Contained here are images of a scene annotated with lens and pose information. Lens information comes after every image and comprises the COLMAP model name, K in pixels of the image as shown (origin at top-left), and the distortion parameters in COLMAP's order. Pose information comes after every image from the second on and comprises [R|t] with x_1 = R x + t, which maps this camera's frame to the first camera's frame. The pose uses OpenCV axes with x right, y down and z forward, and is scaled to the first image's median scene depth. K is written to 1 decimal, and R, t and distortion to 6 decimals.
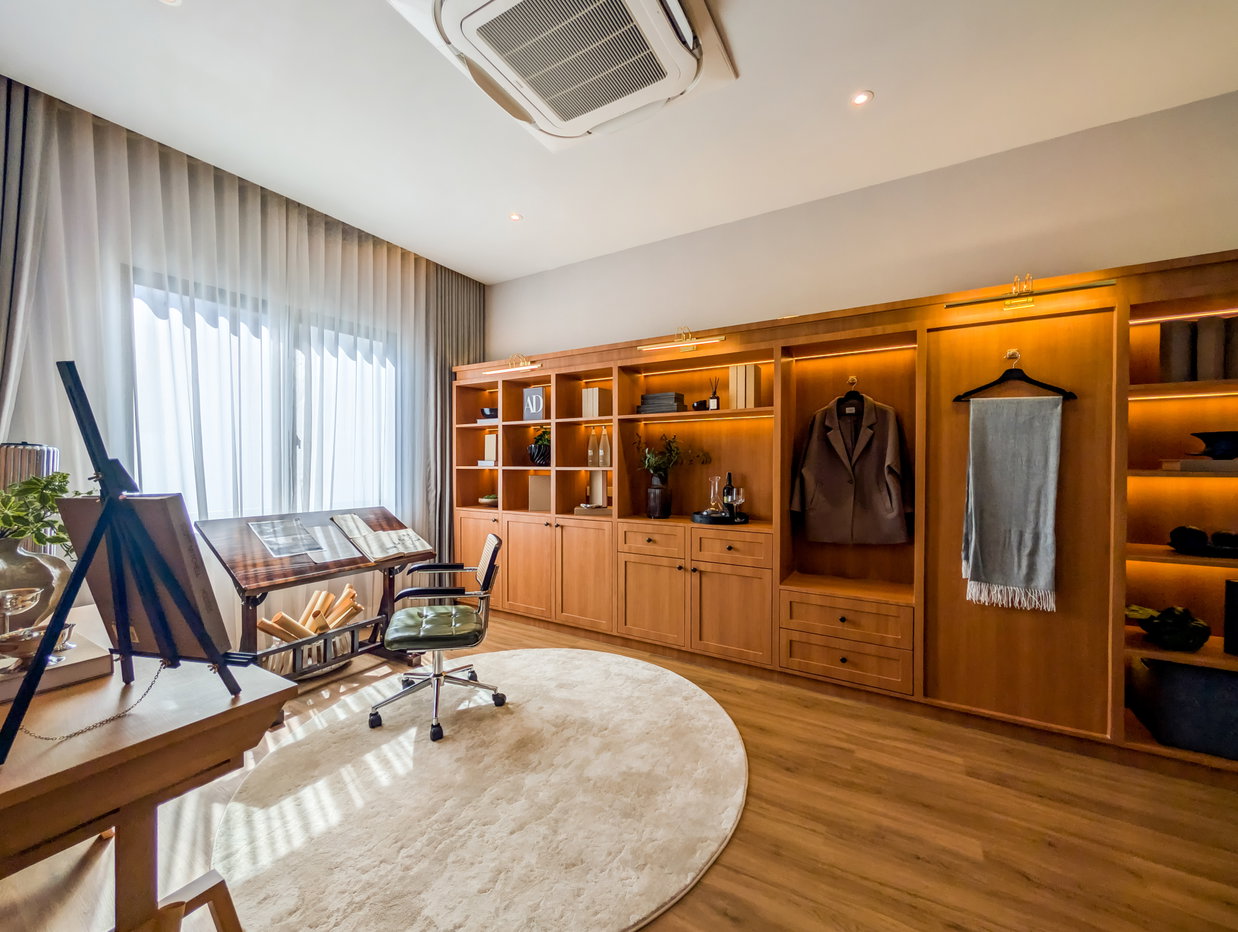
lens RADIAL K [[475.2, 0, 616.9], [0, 475.2, 472.3], [0, 0, 1]] dist [-0.001051, 0.000136]
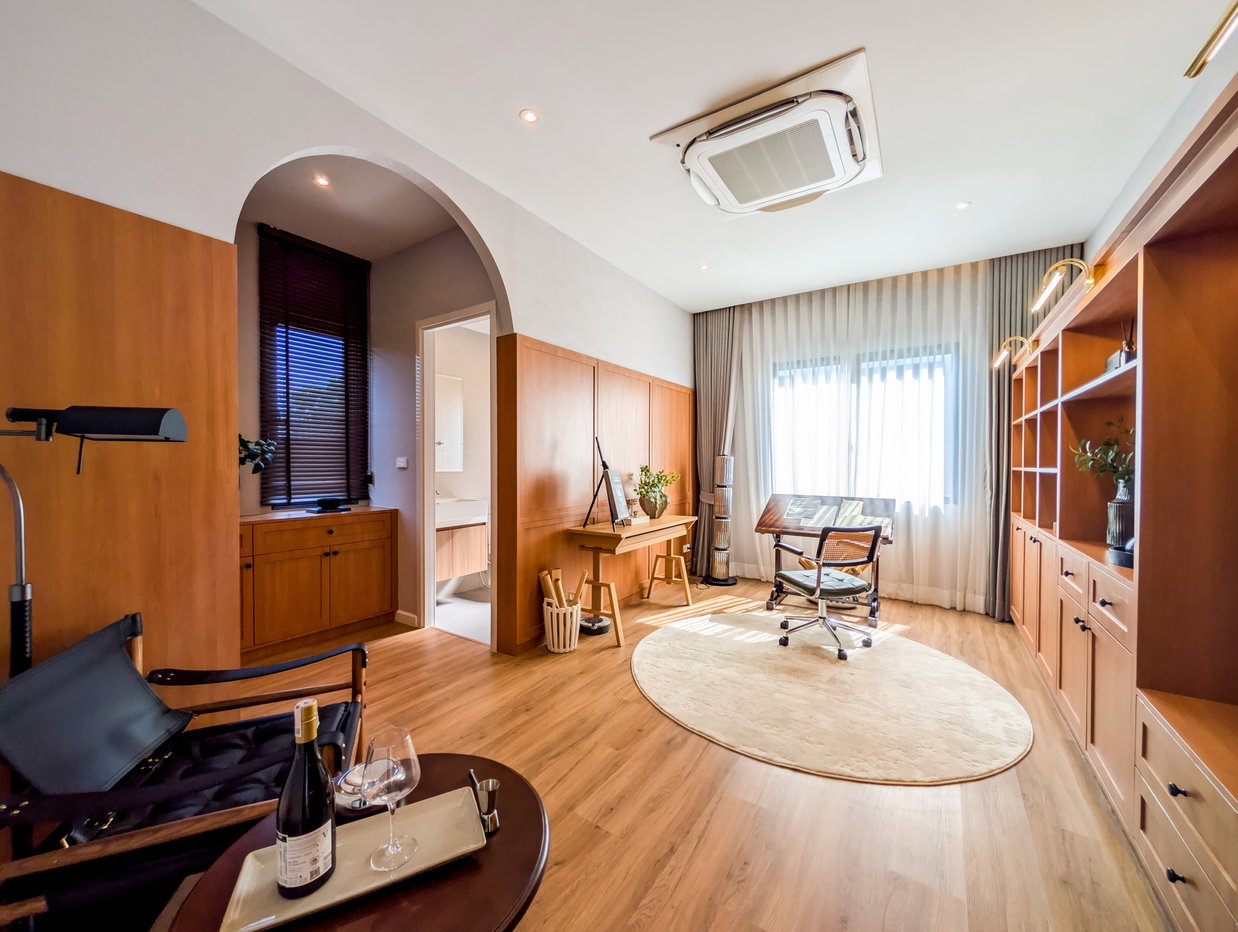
lens RADIAL K [[475.2, 0, 617.9], [0, 475.2, 464.0], [0, 0, 1]] dist [-0.001051, 0.000136]
pose [[-0.052881, 0.006373, -0.998580, 1.150986], [-0.021921, 0.999731, 0.007541, -0.011981], [0.998360, 0.022289, -0.052727, 0.545472]]
